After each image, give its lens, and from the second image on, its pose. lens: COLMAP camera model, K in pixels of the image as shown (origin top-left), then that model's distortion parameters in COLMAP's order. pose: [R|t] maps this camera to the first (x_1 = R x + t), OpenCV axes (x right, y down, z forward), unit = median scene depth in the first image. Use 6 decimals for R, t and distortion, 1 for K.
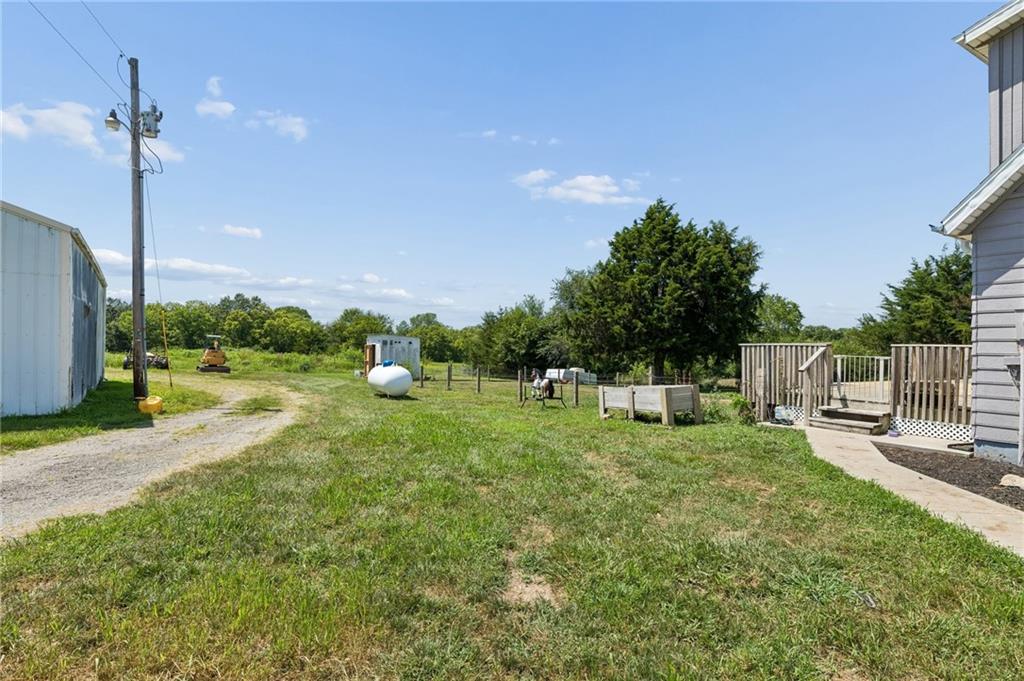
lens RADIAL K [[549.5, 0, 512.0], [0, 549.5, 340.5], [0, 0, 1]] dist [0.029480, -0.000784]
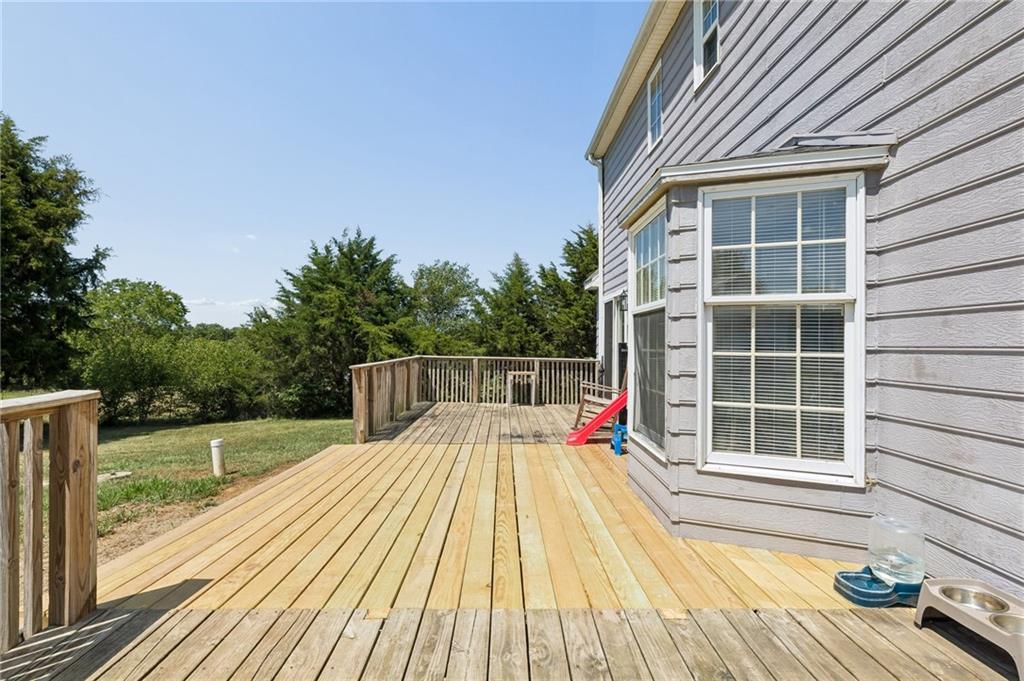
lens RADIAL K [[524.6, 0, 515.2], [0, 524.6, 340.4], [0, 0, 1]] dist [-0.002145, 0.000032]
pose [[0.520385, 0.004795, 0.853918, 0.212602], [-0.007714, 0.999970, -0.000914, -0.005822], [-0.853897, -0.006111, 0.520407, 0.334359]]
